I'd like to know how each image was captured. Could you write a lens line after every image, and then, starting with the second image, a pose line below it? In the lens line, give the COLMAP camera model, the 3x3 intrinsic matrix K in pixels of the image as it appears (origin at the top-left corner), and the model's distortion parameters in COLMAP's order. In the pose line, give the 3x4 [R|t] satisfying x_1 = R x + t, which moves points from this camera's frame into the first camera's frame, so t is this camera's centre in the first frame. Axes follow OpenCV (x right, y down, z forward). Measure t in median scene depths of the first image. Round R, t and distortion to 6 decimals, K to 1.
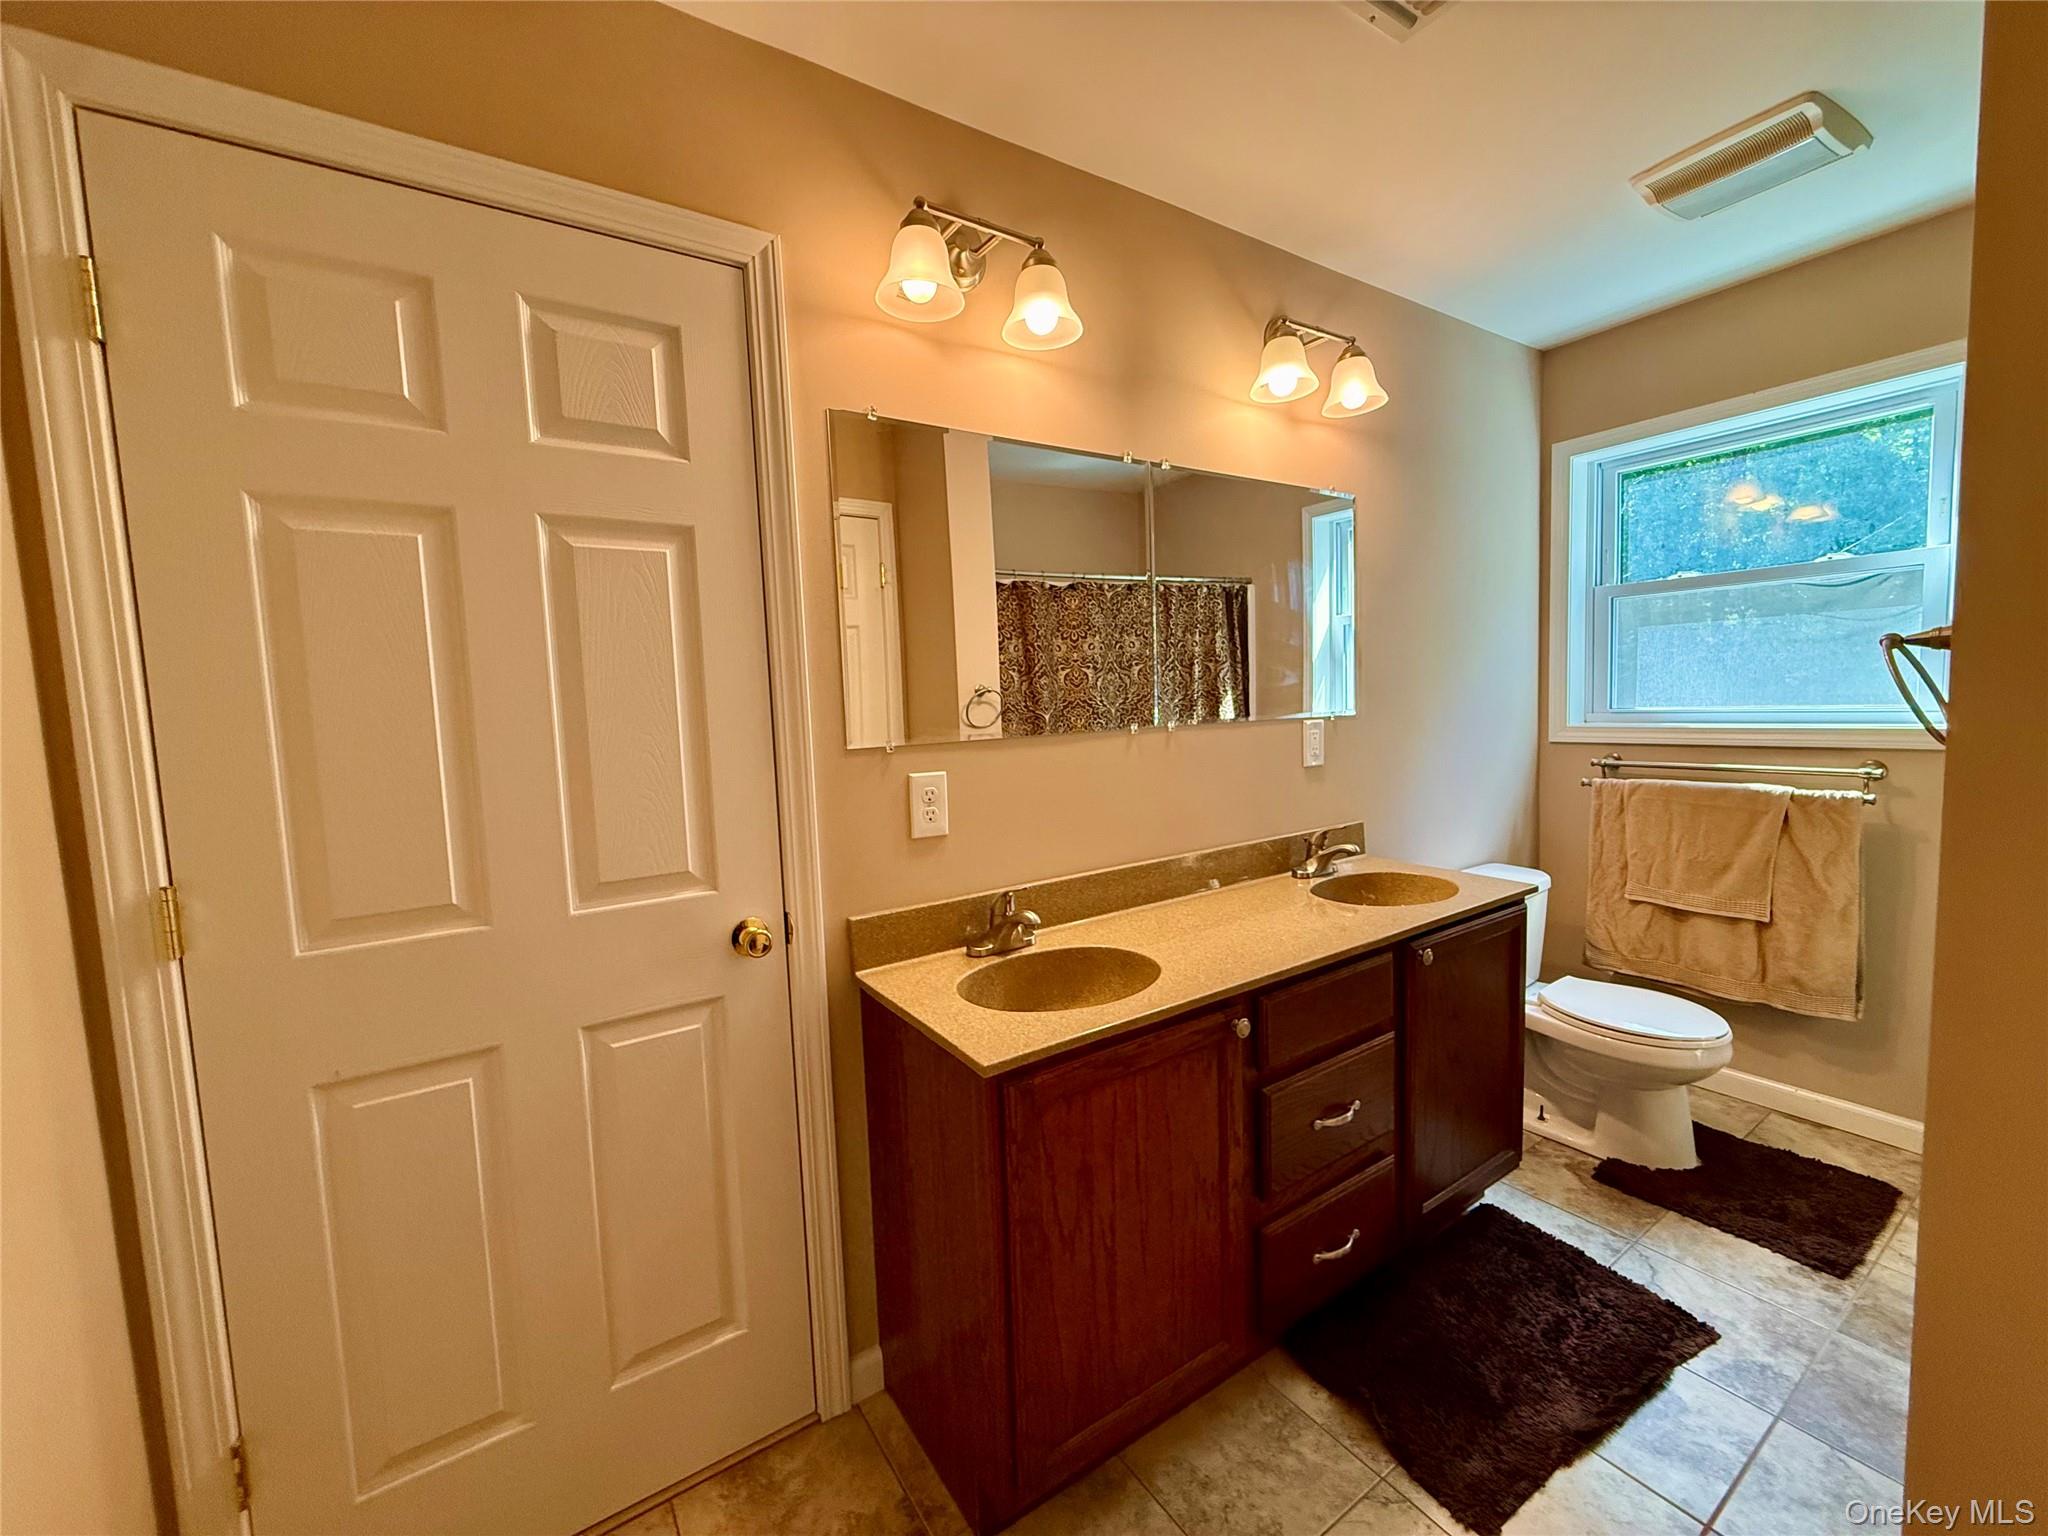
lens RADIAL K [[813.5, 0, 1022.0], [0, 813.5, 763.8], [0, 0, 1]] dist [-0.000393, 0.000575]
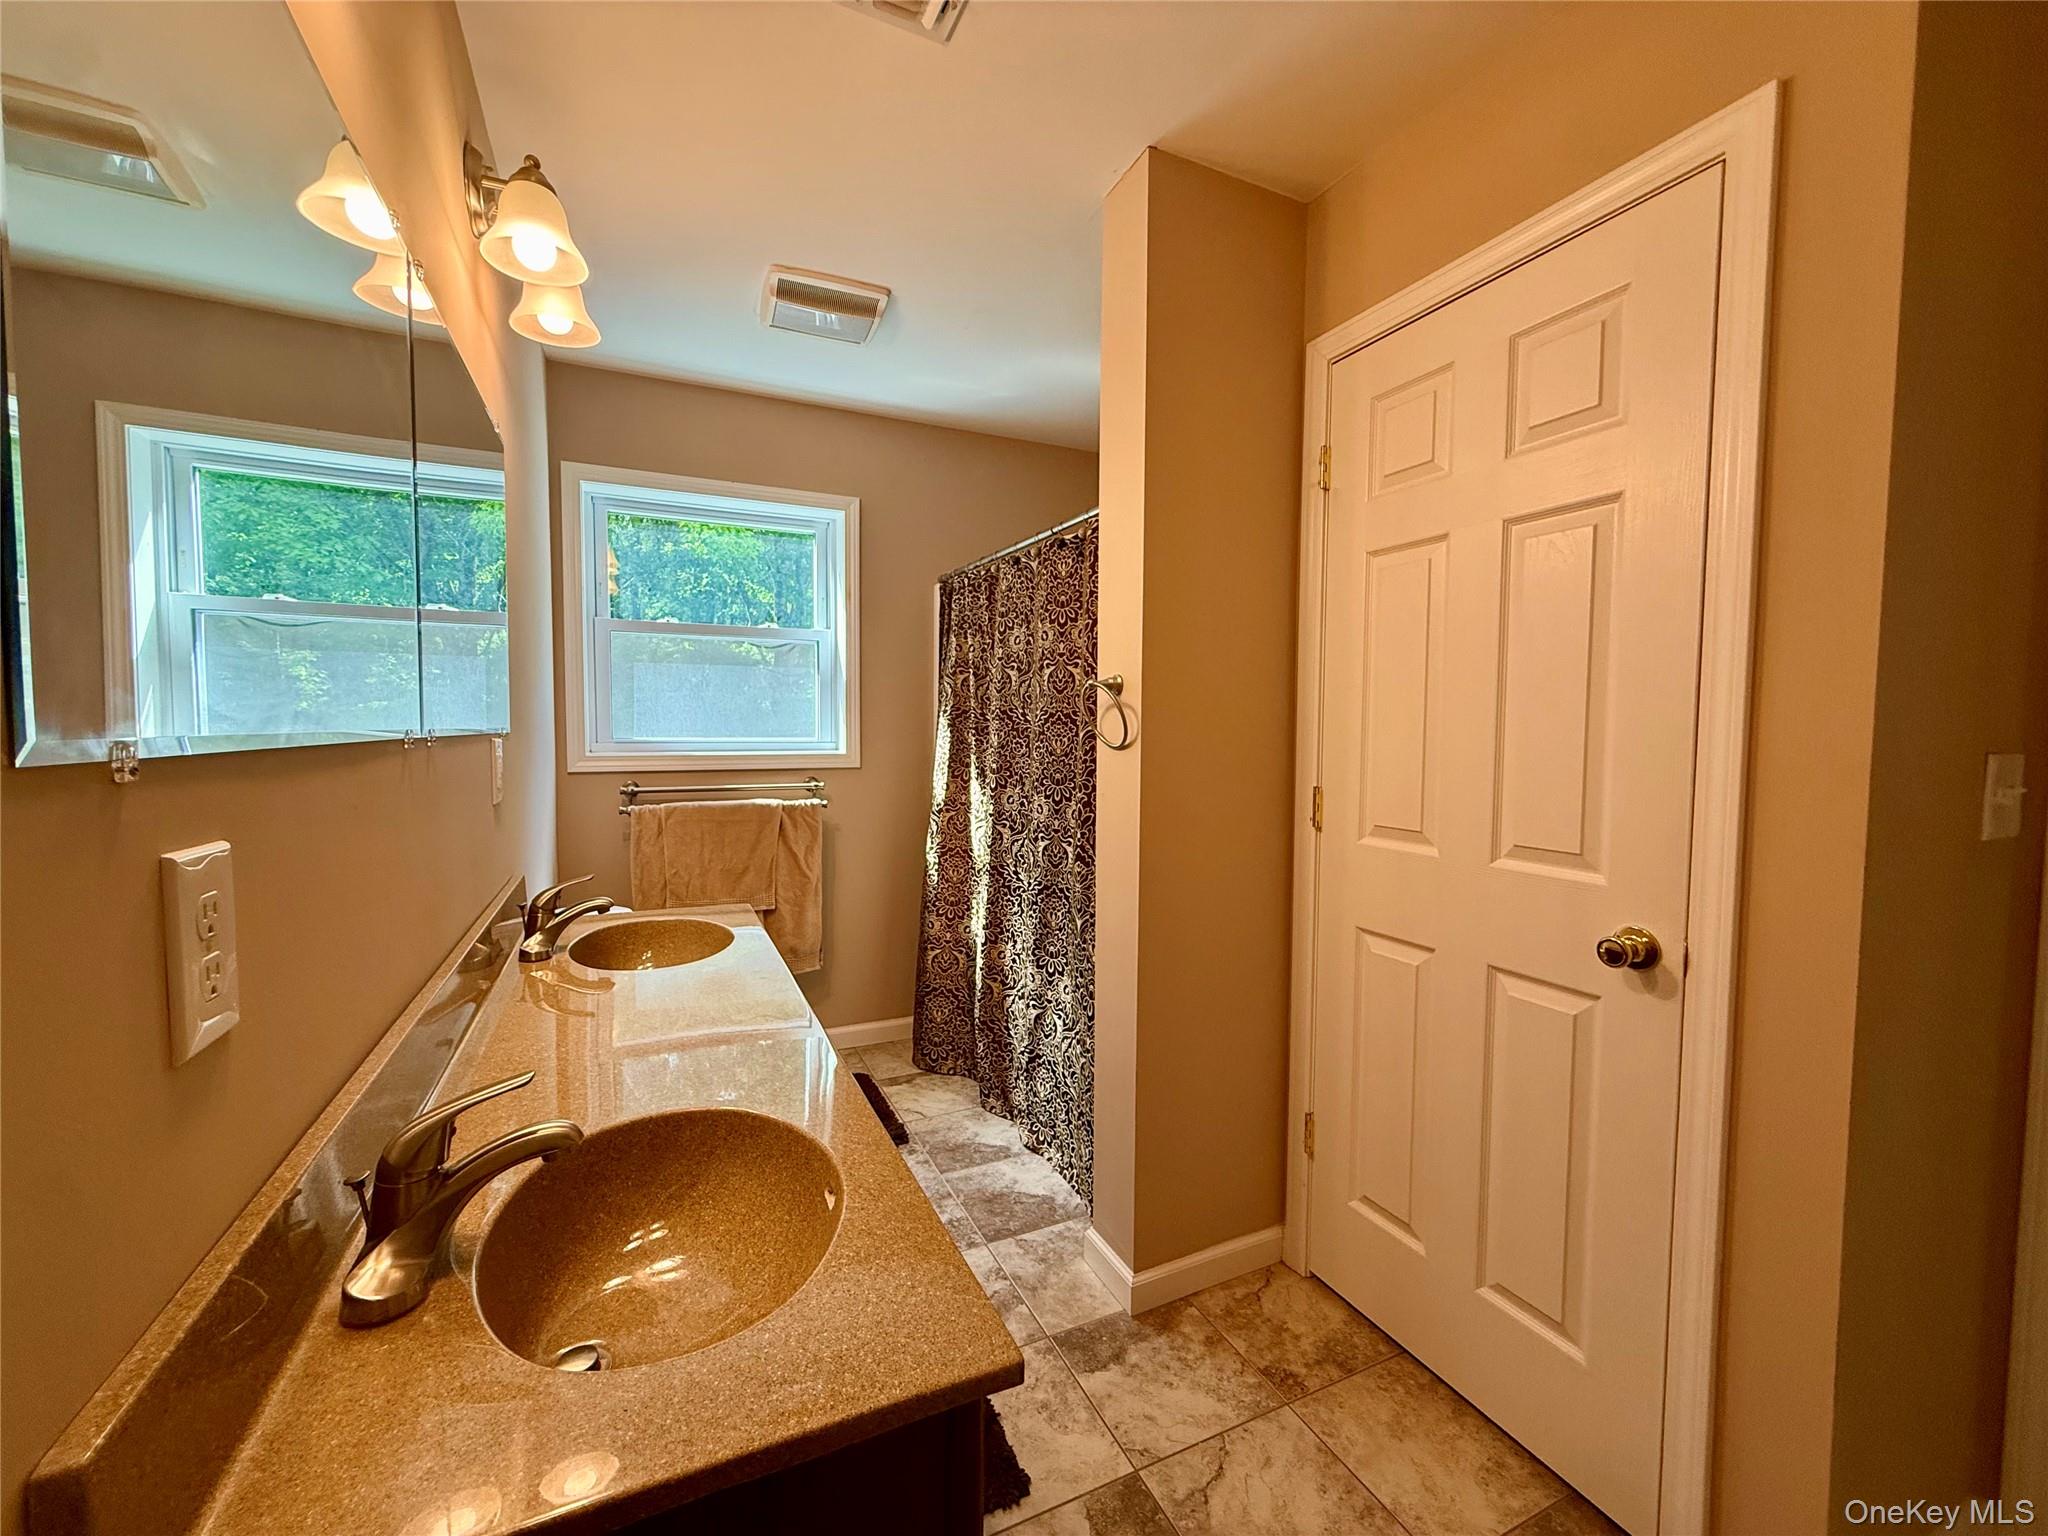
lens RADIAL K [[813.5, 0, 1020.1], [0, 813.5, 764.6], [0, 0, 1]] dist [-0.000393, 0.000575]
pose [[0.149339, -0.008341, 0.988751, -0.260528], [0.066942, 0.997755, -0.001694, 0.001104], [-0.986517, 0.066442, 0.149562, 0.431076]]
